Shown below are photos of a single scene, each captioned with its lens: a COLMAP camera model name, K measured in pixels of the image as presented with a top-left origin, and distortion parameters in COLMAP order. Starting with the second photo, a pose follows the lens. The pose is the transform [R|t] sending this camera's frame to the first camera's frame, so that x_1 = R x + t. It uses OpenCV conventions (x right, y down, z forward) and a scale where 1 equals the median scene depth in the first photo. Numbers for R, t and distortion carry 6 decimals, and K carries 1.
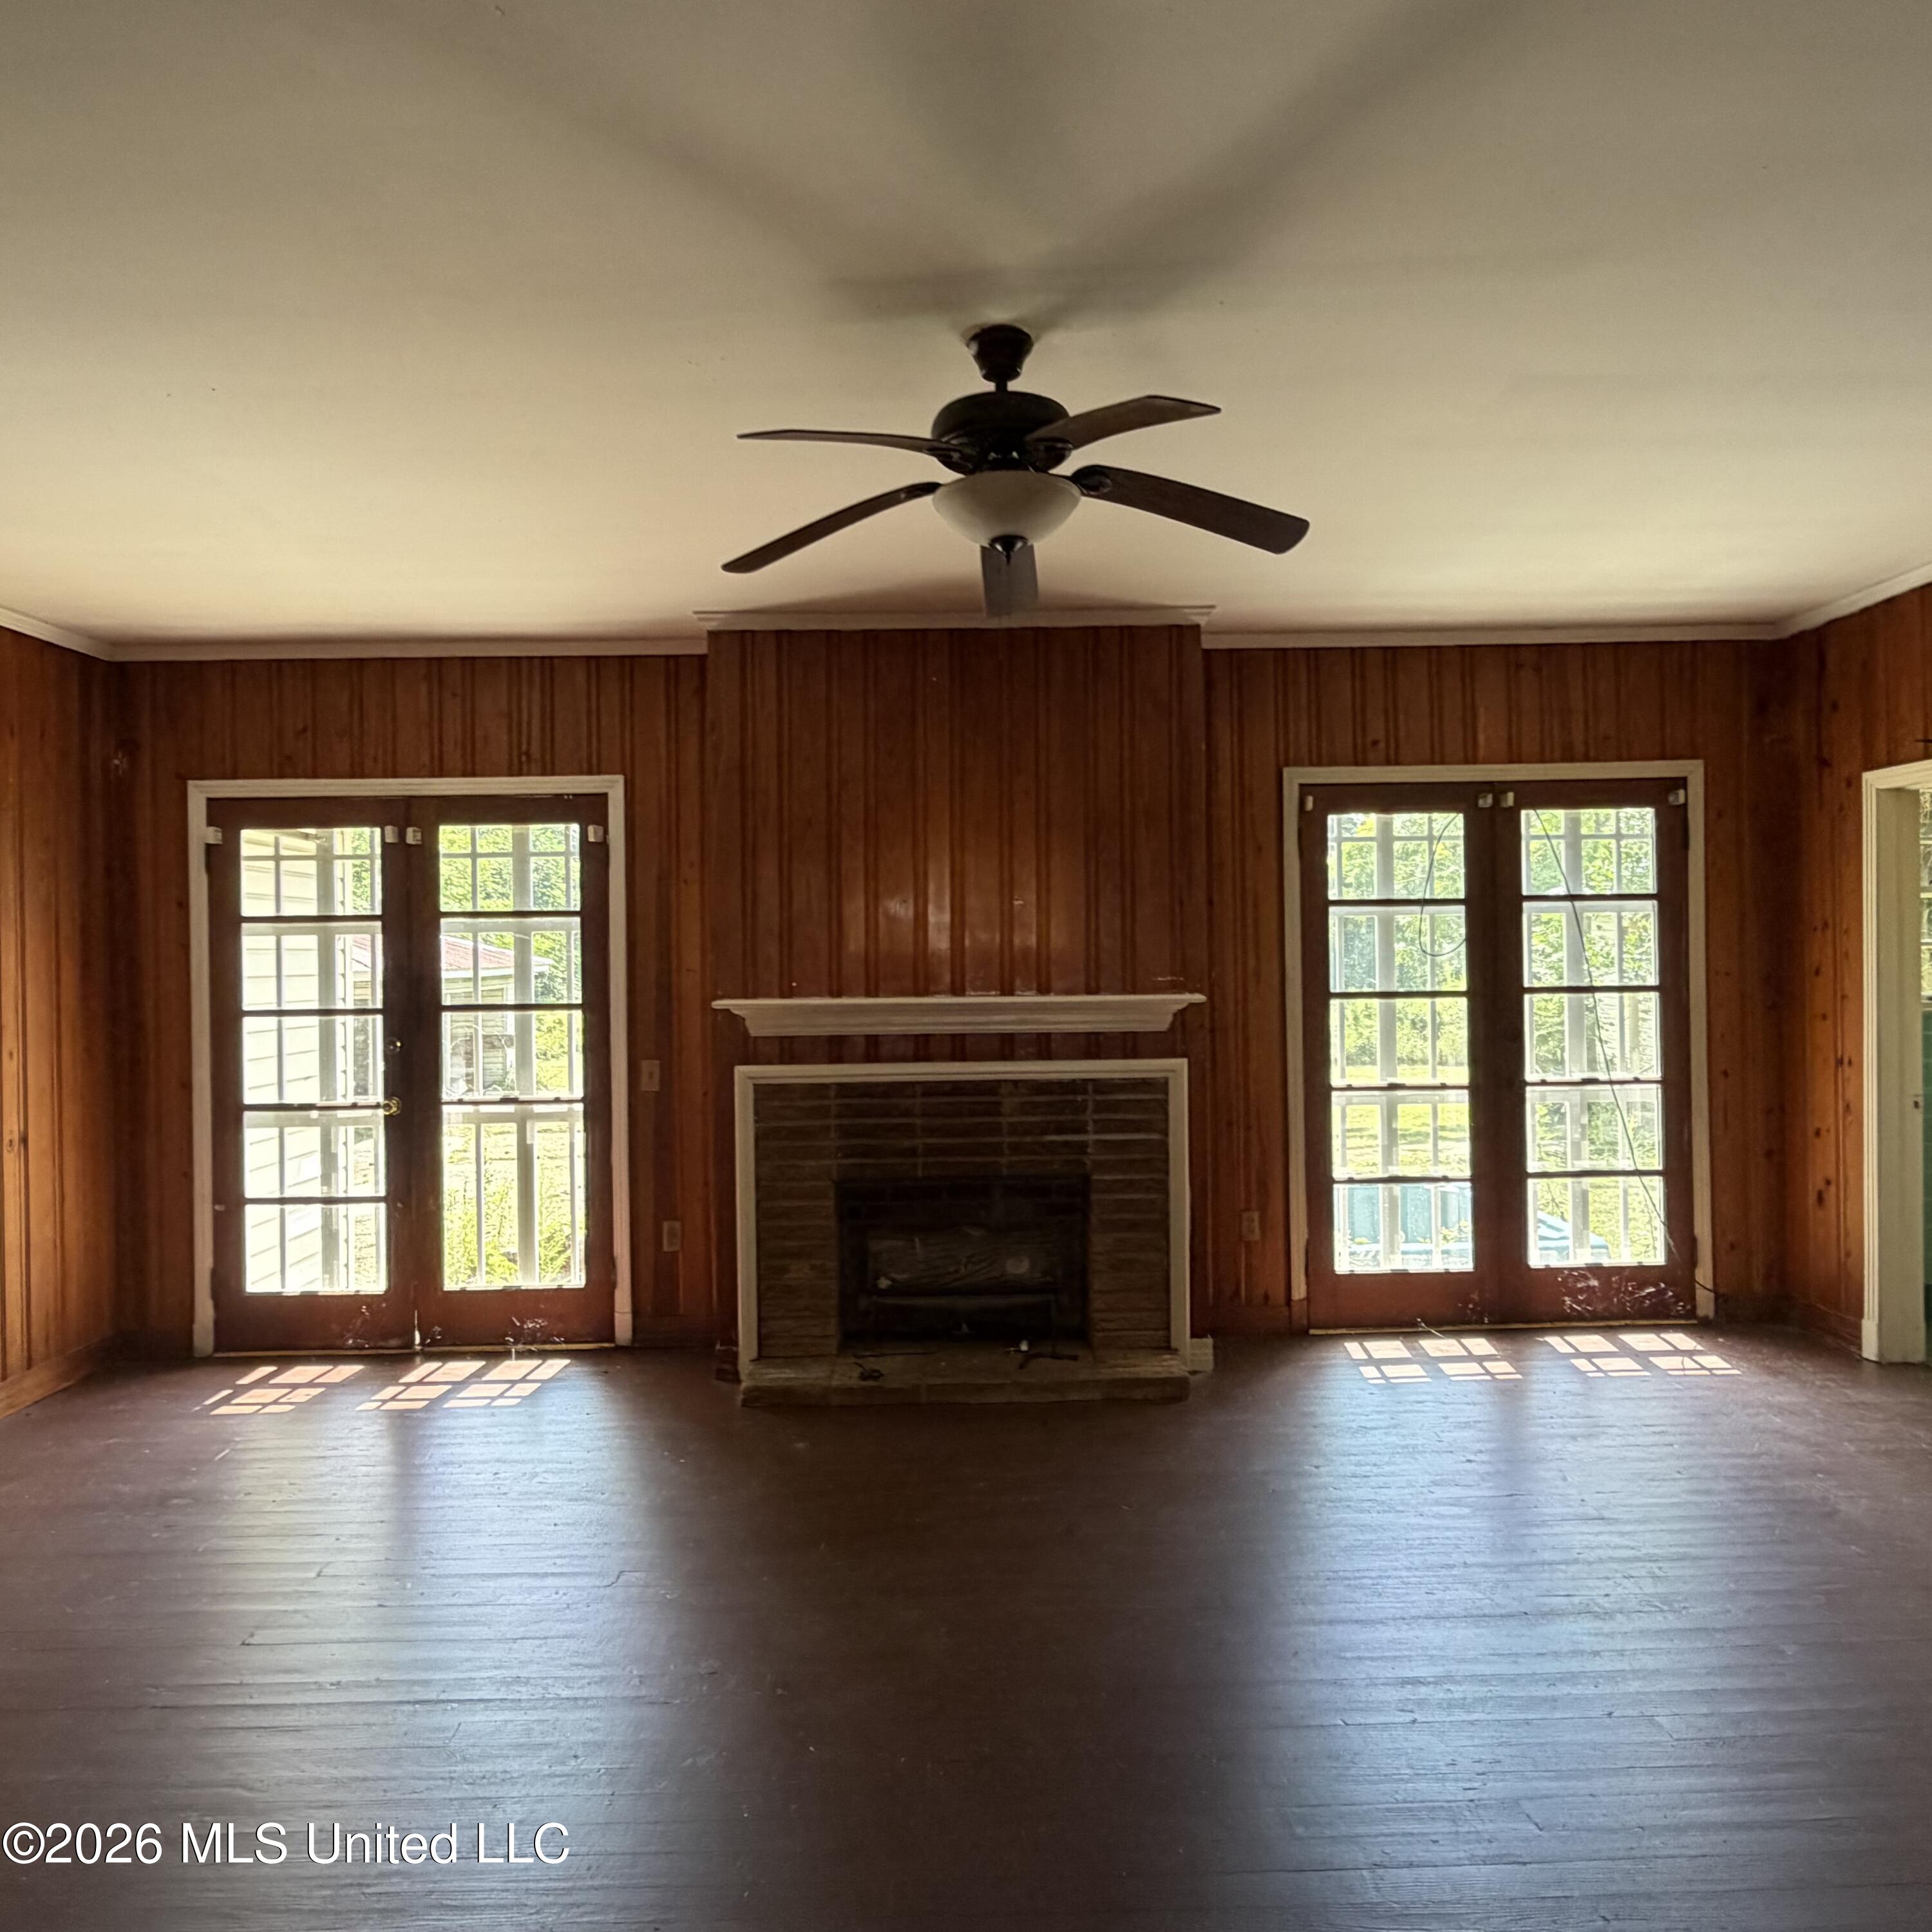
lens RADIAL K [[1391.1, 0, 970.7], [0, 1391.1, 966.7], [0, 0, 1]] dist [0.008027, 0.002506]
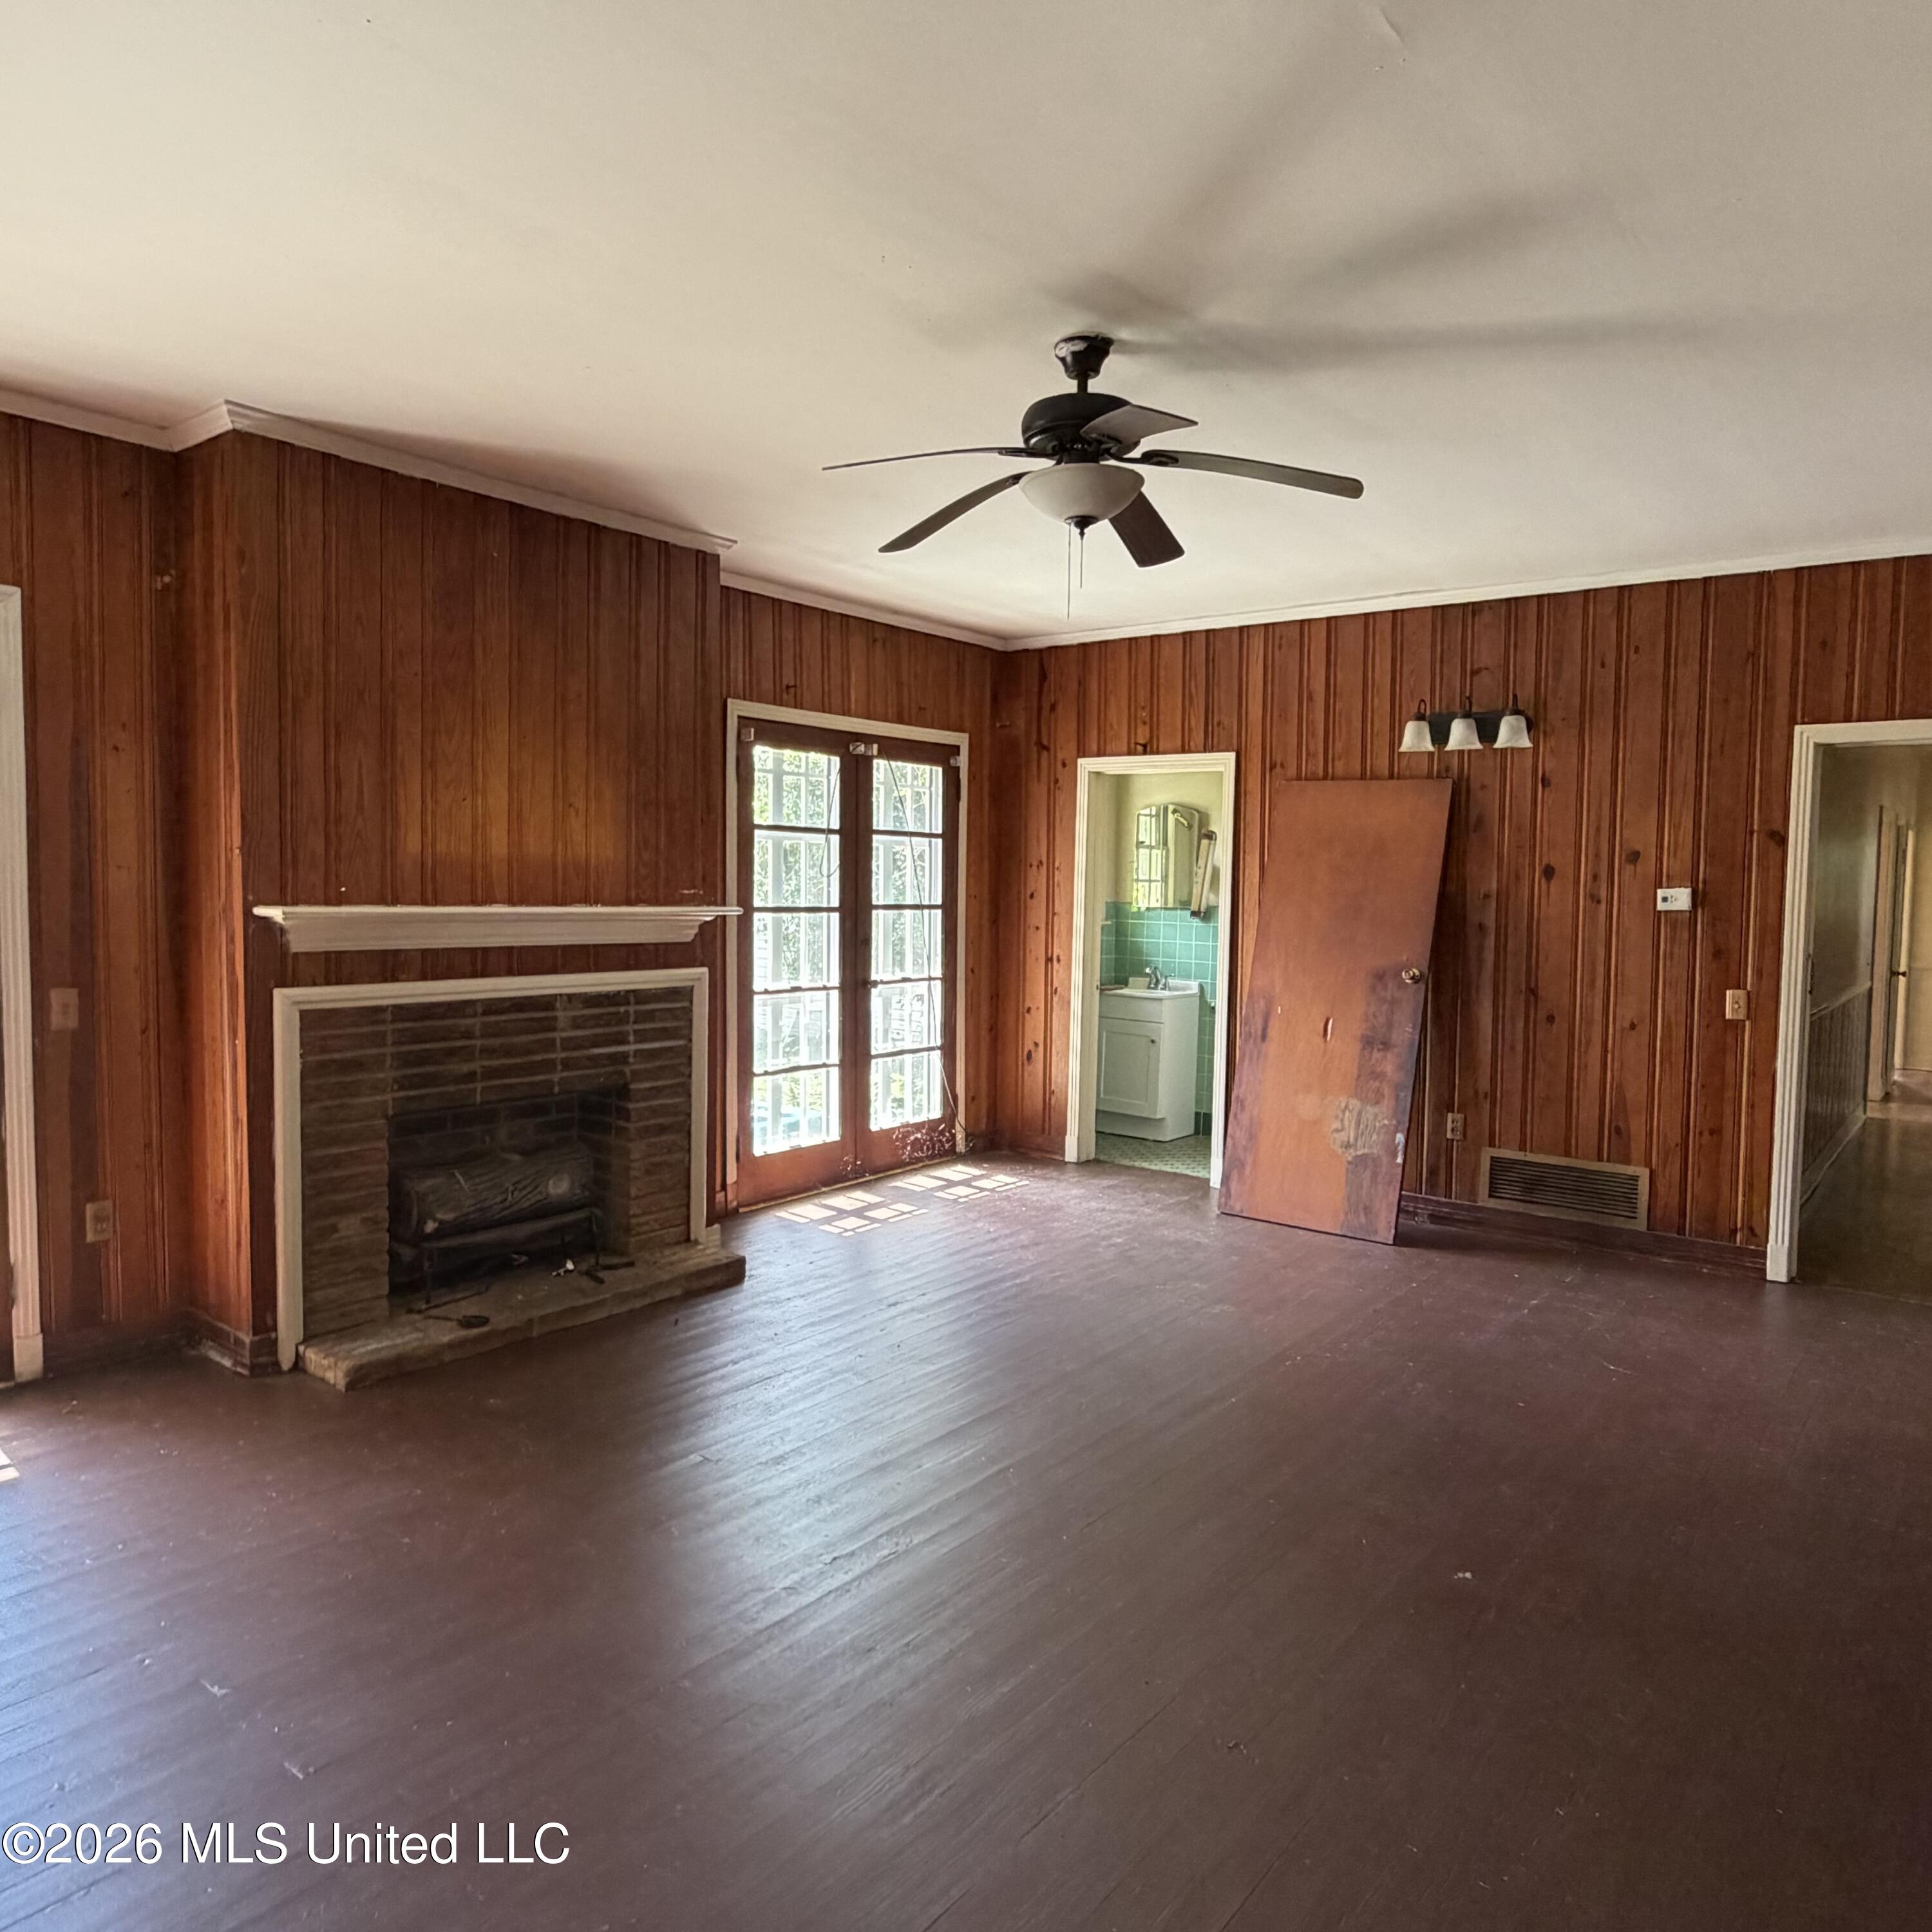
lens RADIAL K [[1391.1, 0, 972.4], [0, 1391.1, 966.1], [0, 0, 1]] dist [0.008027, 0.002506]
pose [[0.621069, -0.021381, 0.783464, -0.548226], [-0.023095, 0.998694, 0.045563, 0.011955], [-0.783416, -0.046392, 0.619764, 0.183044]]
